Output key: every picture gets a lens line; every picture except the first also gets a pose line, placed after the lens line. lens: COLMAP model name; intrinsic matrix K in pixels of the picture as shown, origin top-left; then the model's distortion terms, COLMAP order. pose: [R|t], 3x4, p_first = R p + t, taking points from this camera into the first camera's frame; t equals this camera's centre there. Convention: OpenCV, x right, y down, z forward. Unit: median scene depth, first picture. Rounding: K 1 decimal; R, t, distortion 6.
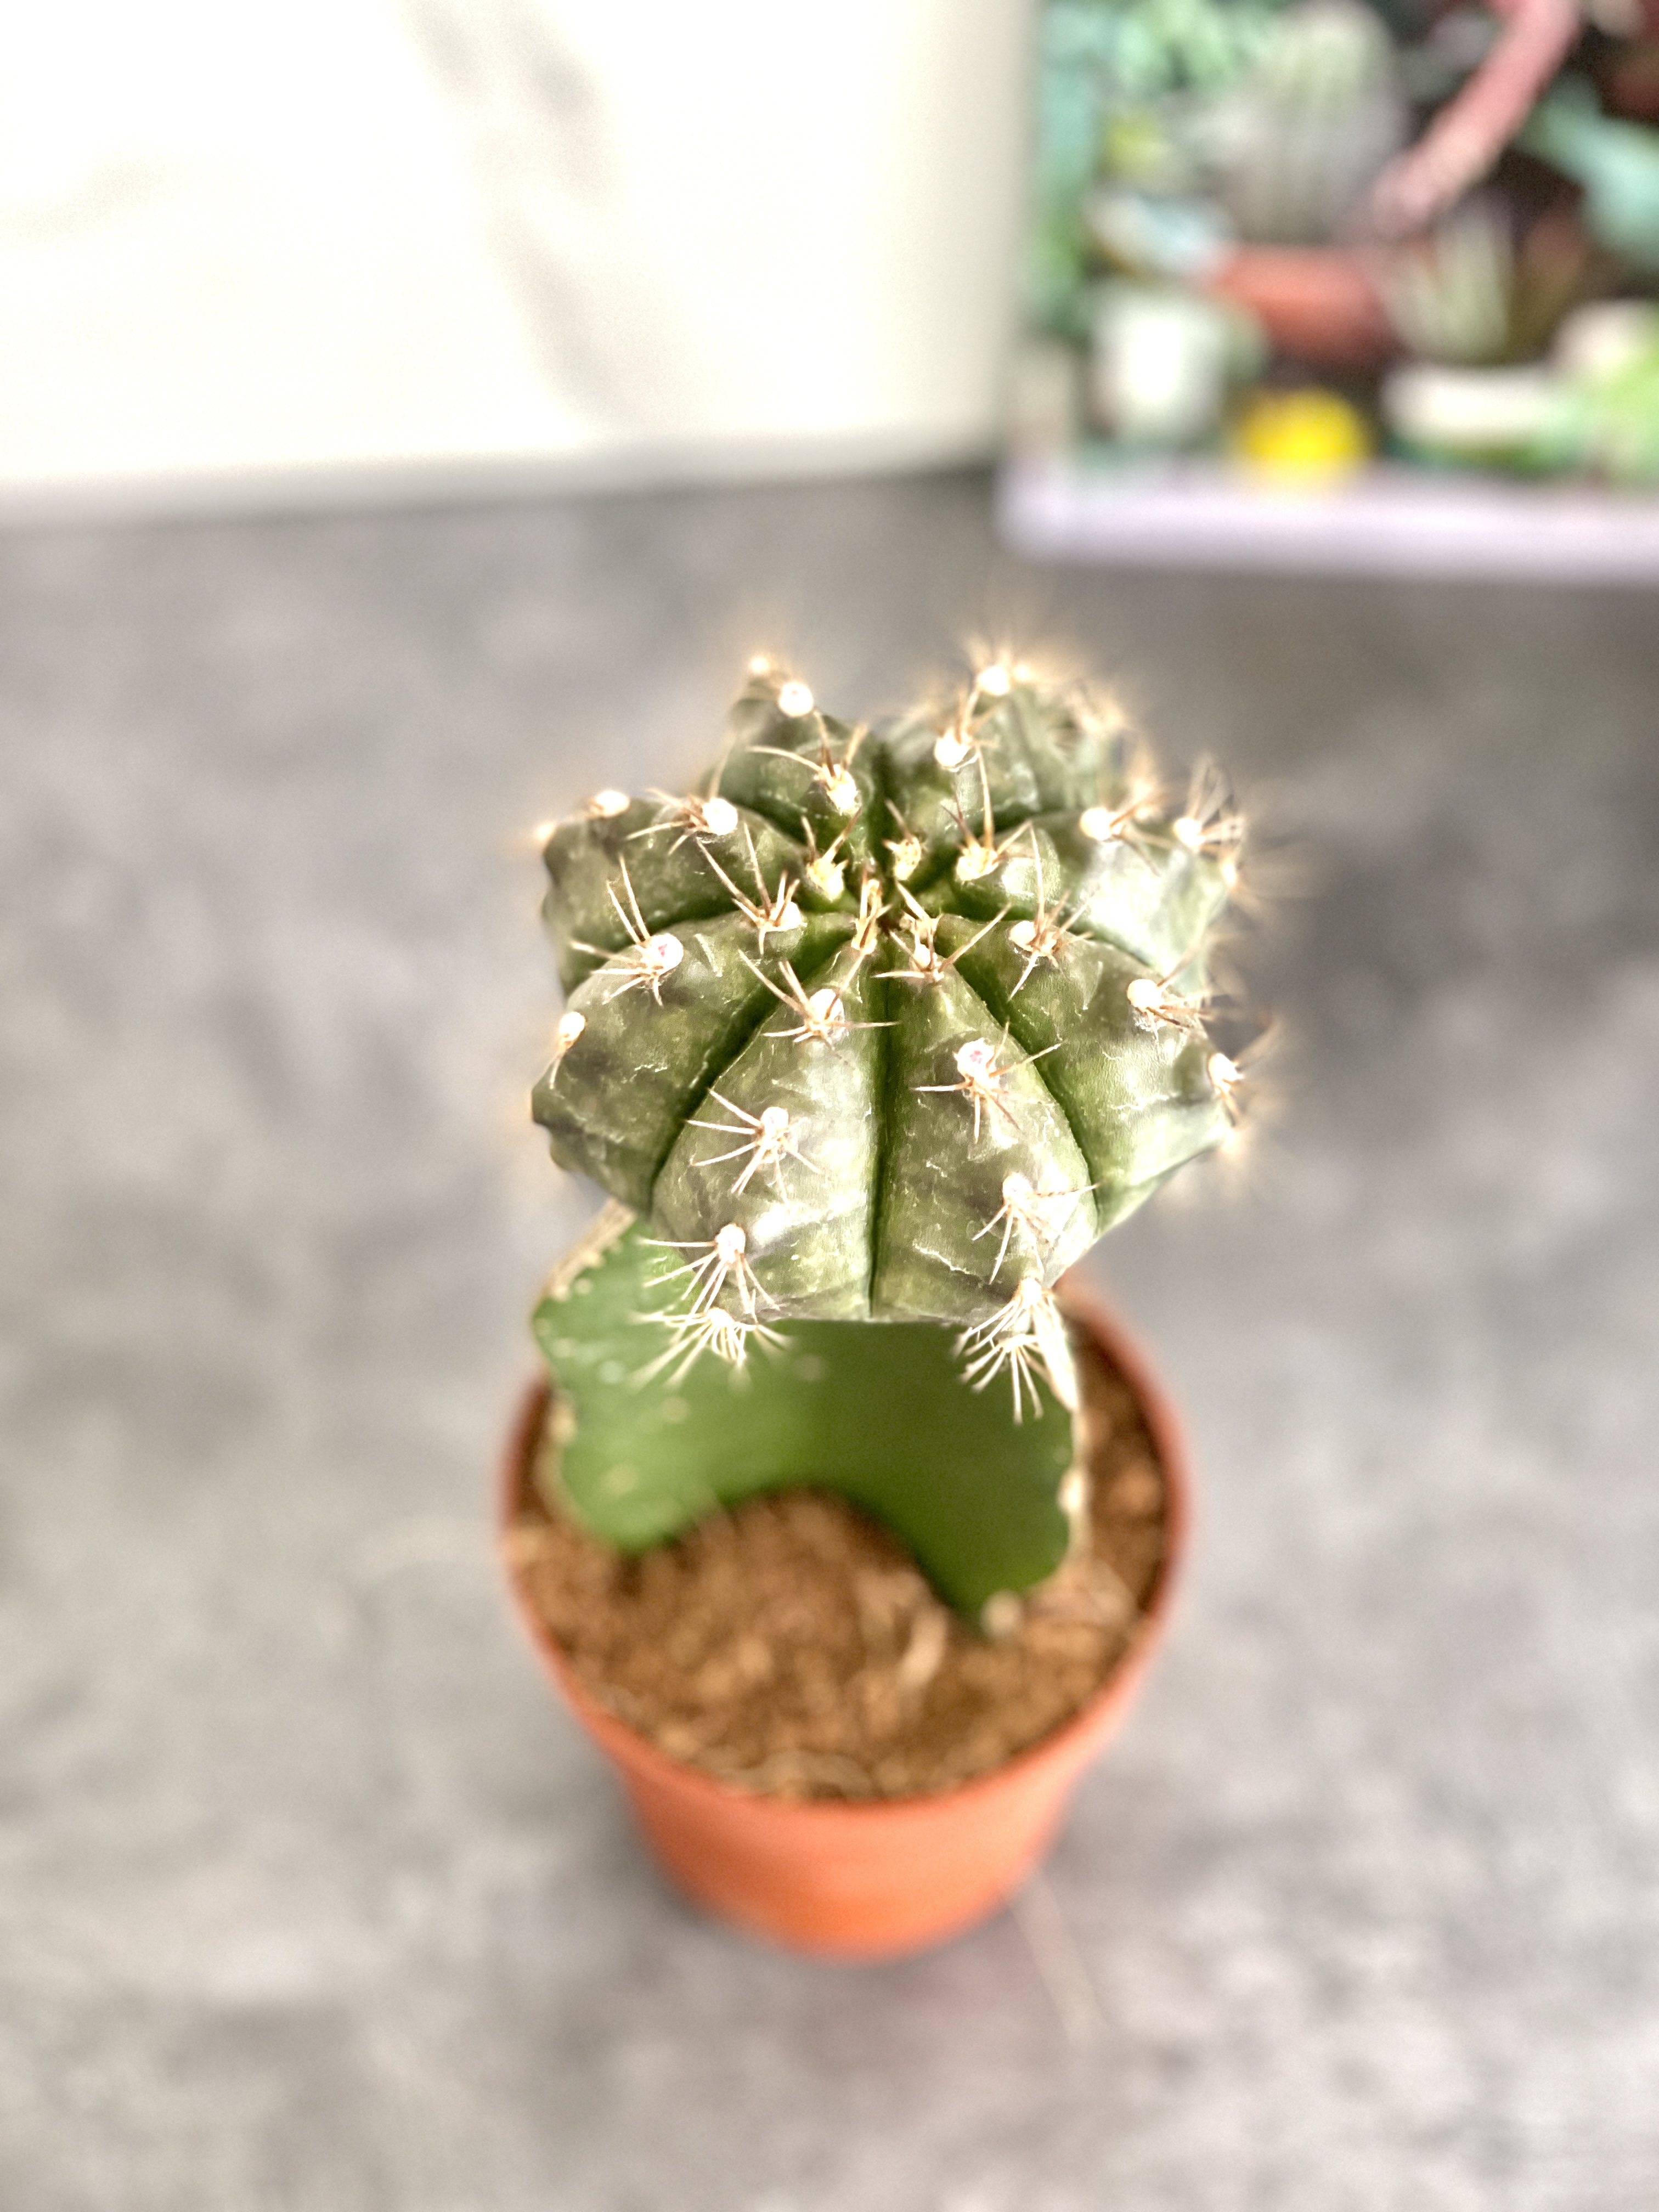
lens RADIAL K [[3976.7, 0, 832.9], [0, 3976.7, 1118.3], [0, 0, 1]] dist [0.120908, 0.000000]
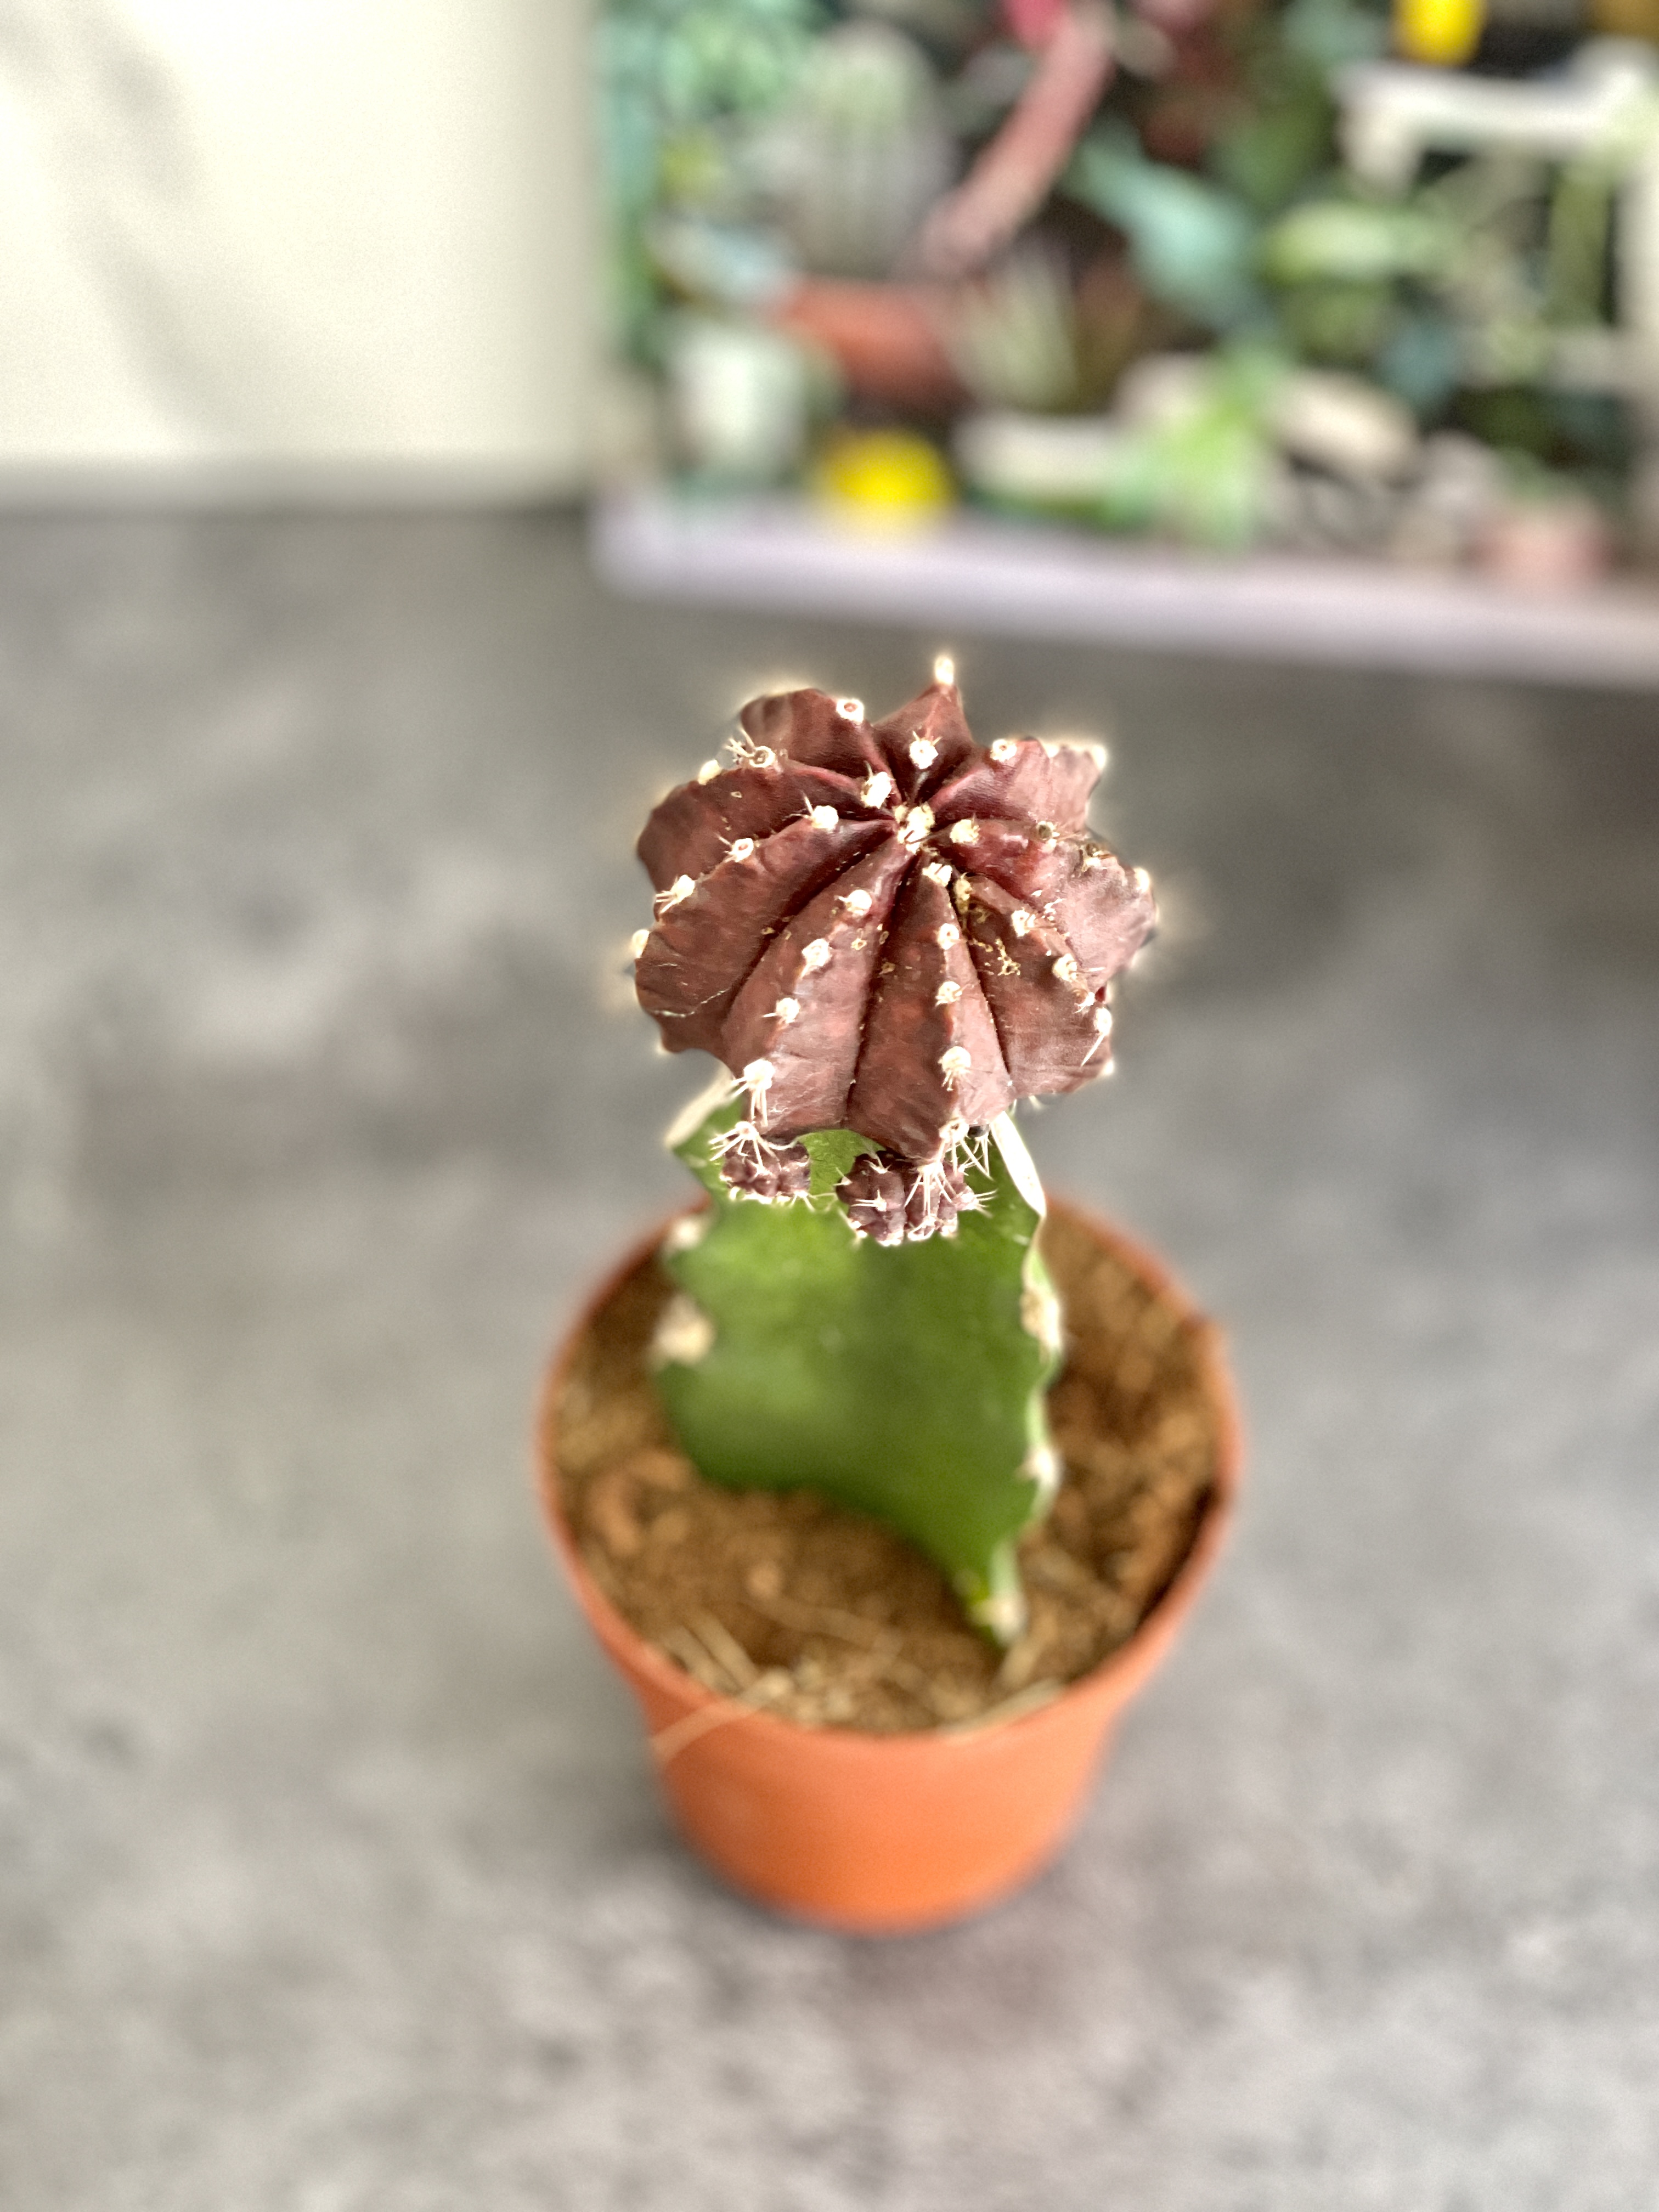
lens RADIAL K [[3976.7, 0, 824.2], [0, 3976.7, 1105.3], [0, 0, 1]] dist [0.120908, 0.000000]
pose [[0.998534, 0.053054, -0.010722, 0.132356], [-0.053587, 0.996887, -0.057833, 0.049563], [0.007620, 0.058323, 0.998269, 0.005642]]
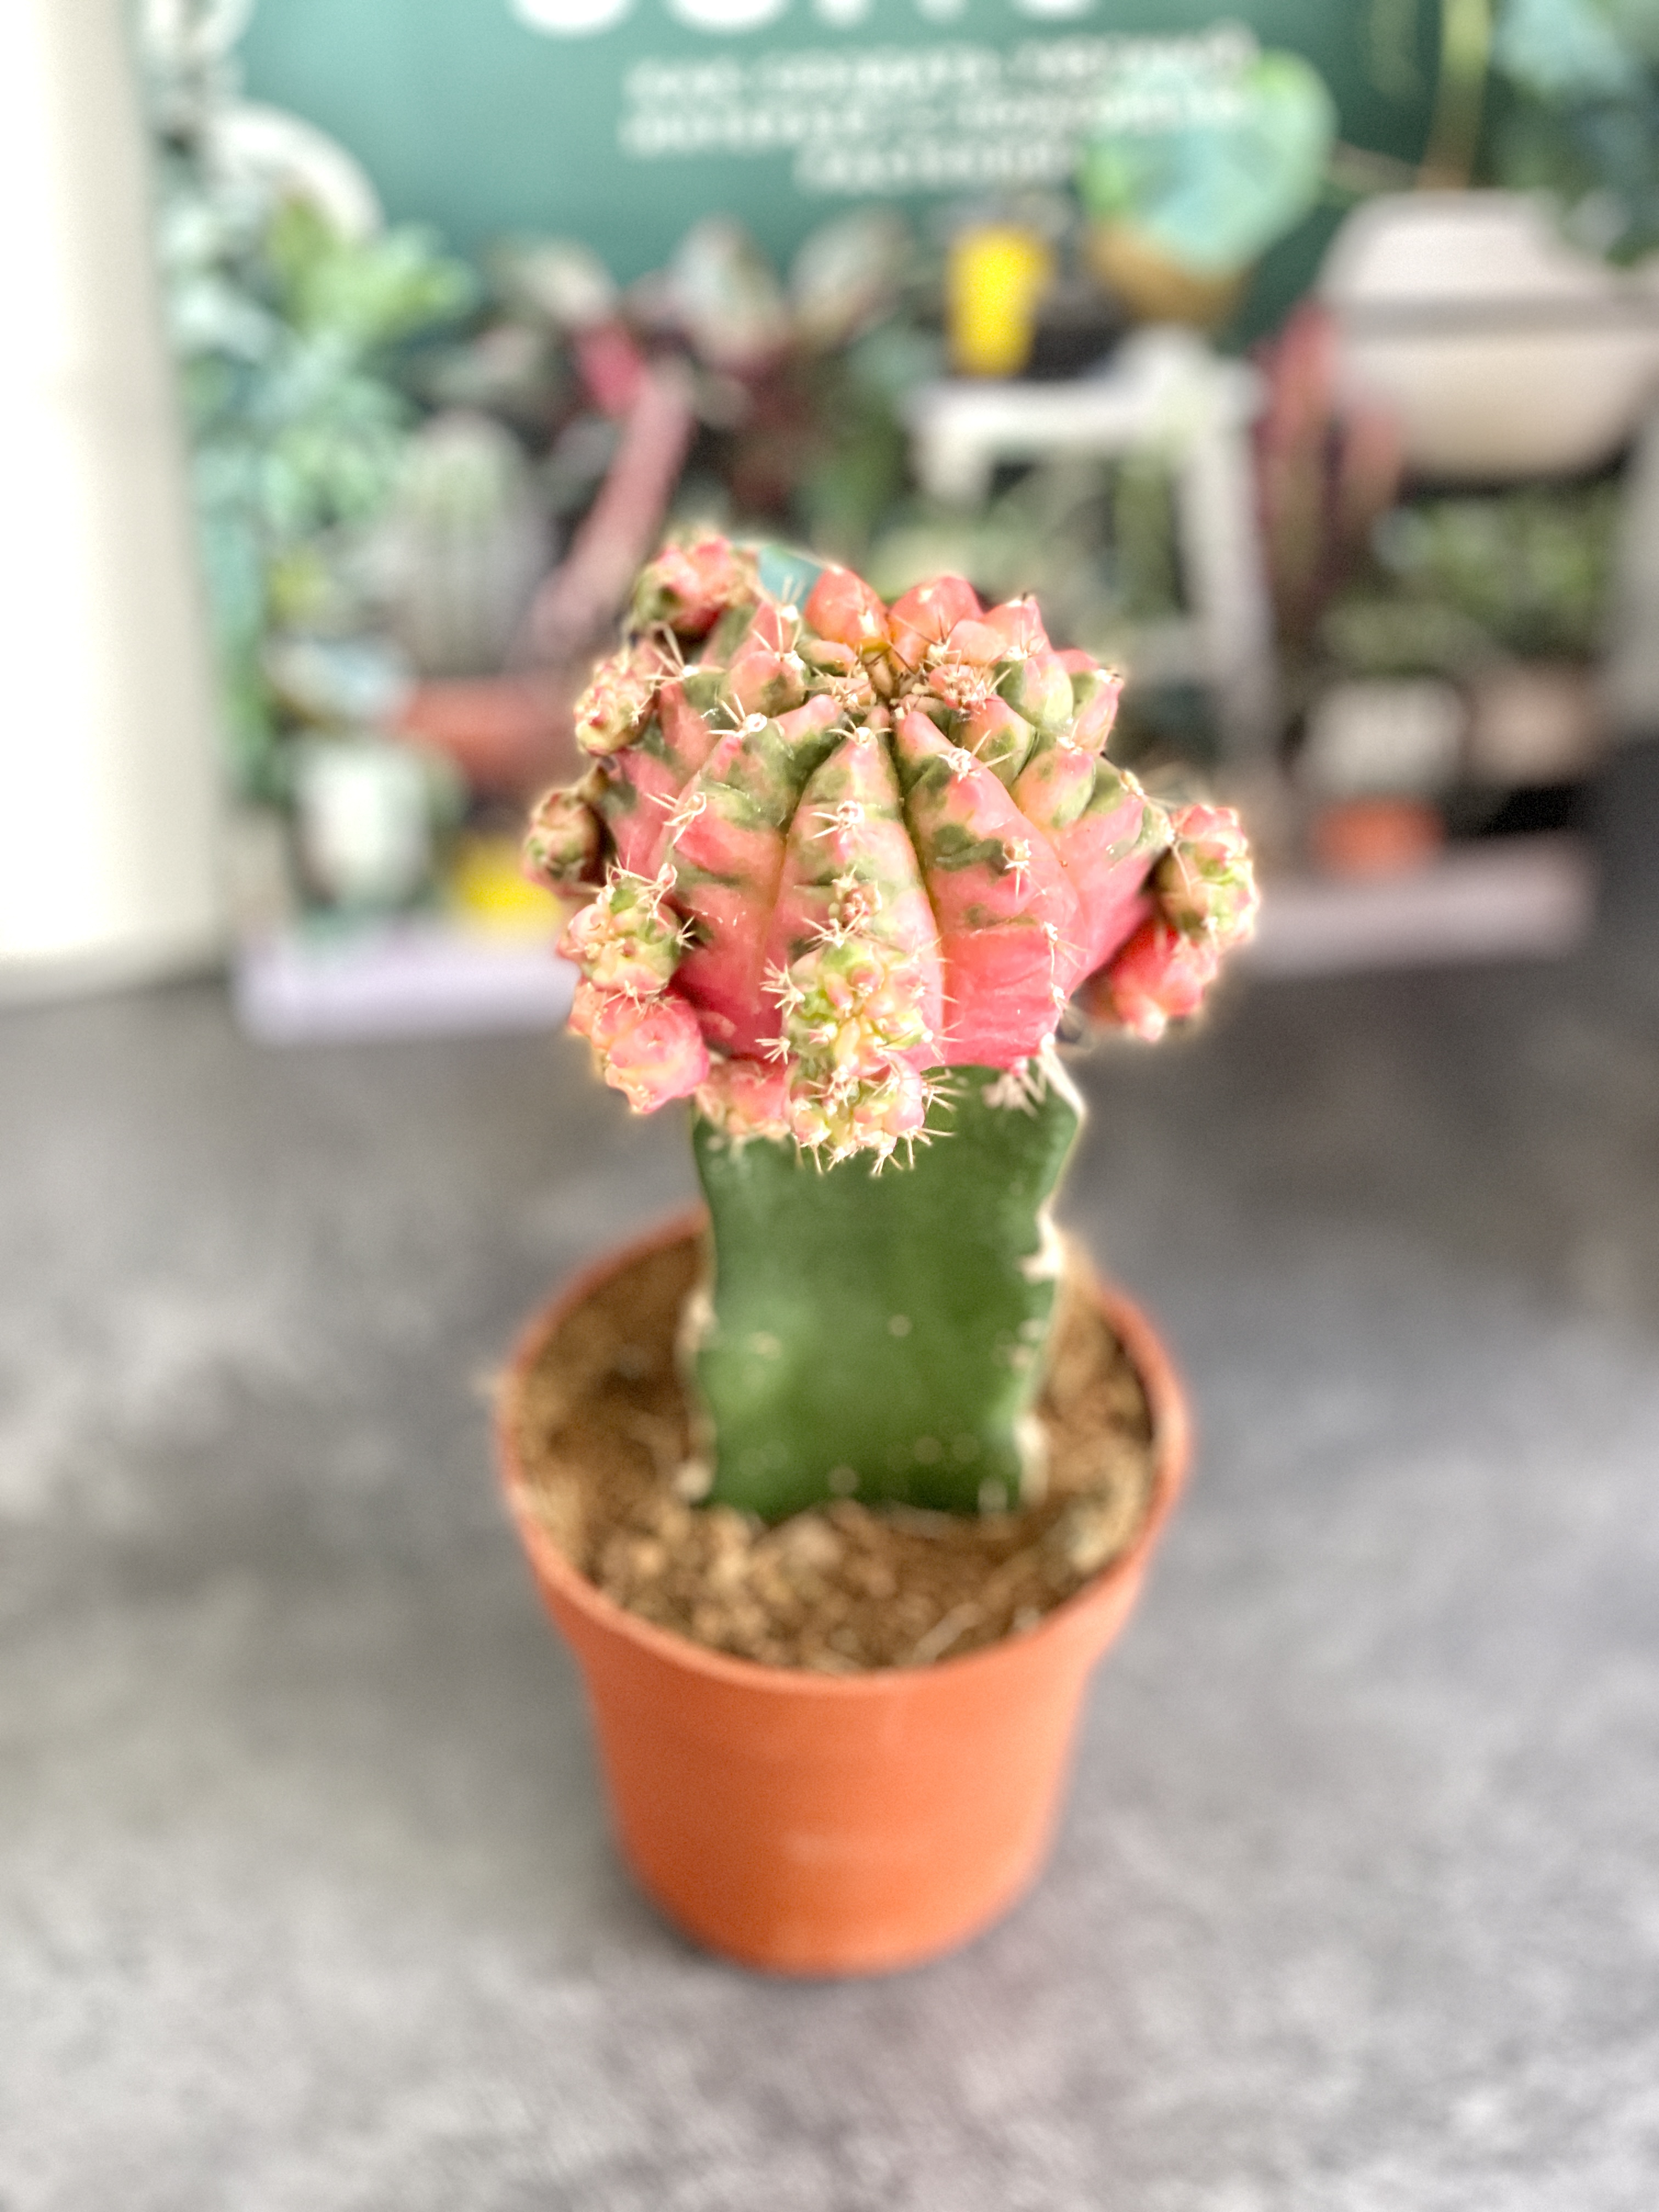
lens RADIAL K [[3976.7, 0, 821.0], [0, 3976.7, 1102.8], [0, 0, 1]] dist [0.120908, 0.000000]
pose [[0.984931, -0.105932, 0.136713, 0.052768], [0.138026, 0.957762, -0.252273, 0.166862], [-0.104215, 0.267341, 0.957950, 0.025987]]
